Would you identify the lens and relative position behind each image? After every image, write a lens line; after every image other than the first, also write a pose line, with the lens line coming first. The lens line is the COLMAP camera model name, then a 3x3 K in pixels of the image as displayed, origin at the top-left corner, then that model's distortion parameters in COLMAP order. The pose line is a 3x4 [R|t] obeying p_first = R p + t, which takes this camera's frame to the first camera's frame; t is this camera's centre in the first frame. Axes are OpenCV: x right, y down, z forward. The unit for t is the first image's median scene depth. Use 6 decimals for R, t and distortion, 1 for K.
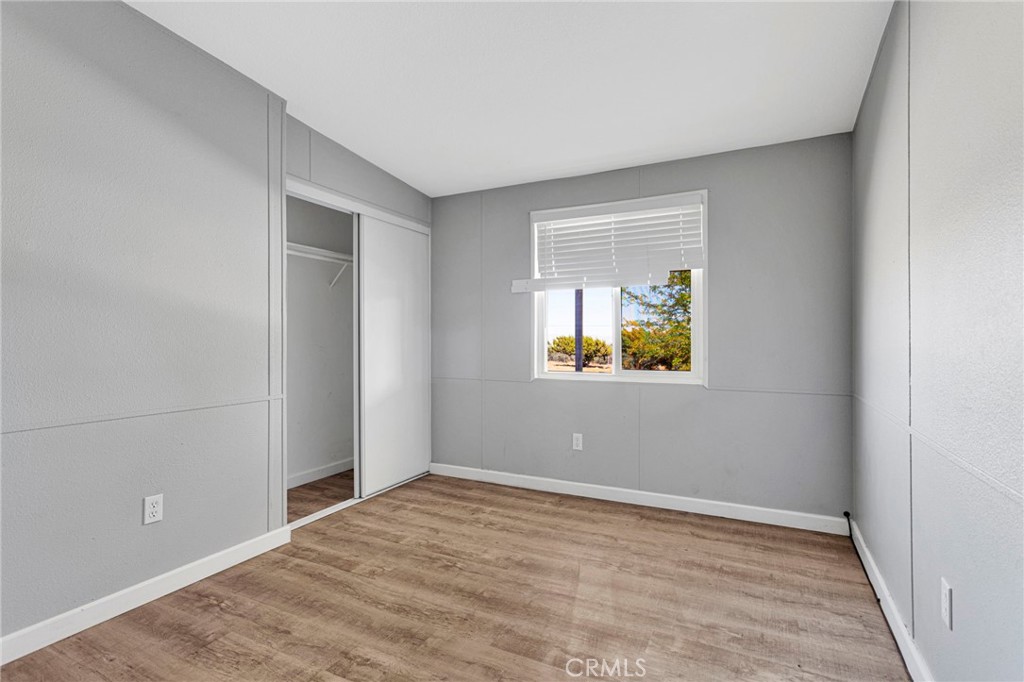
lens RADIAL K [[495.8, 0, 514.6], [0, 495.8, 338.0], [0, 0, 1]] dist [-0.000828, 0.000878]
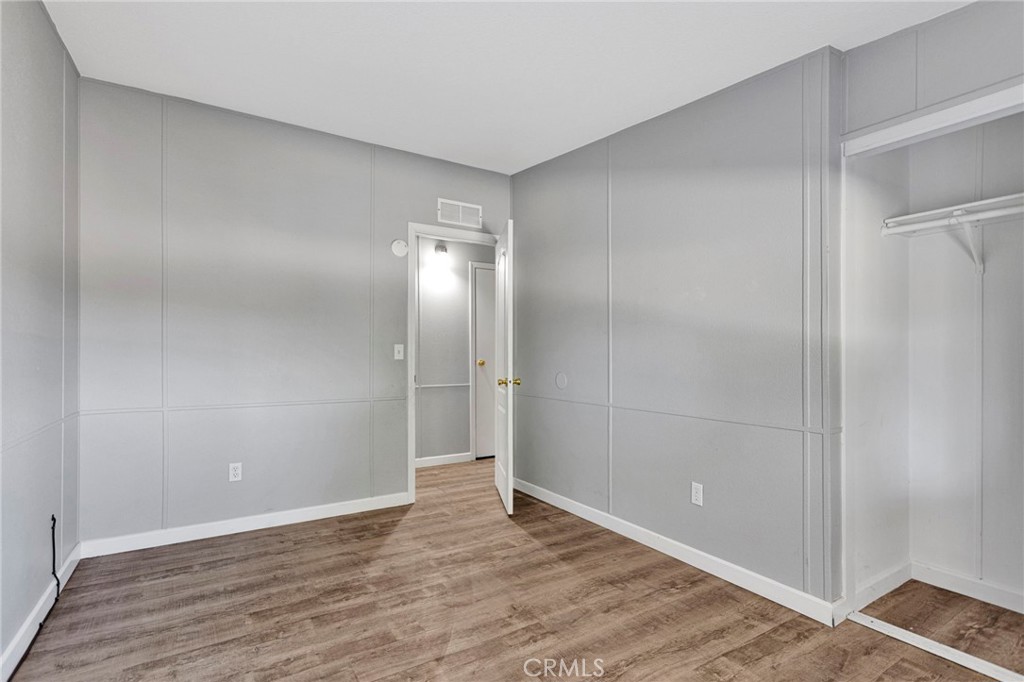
lens RADIAL K [[495.8, 0, 513.8], [0, 495.8, 348.7], [0, 0, 1]] dist [-0.000828, 0.000878]
pose [[-0.522302, -0.005608, -0.852742, 0.533617], [0.000431, 0.999977, -0.006840, -0.006895], [0.852761, -0.003940, -0.522287, 1.190084]]
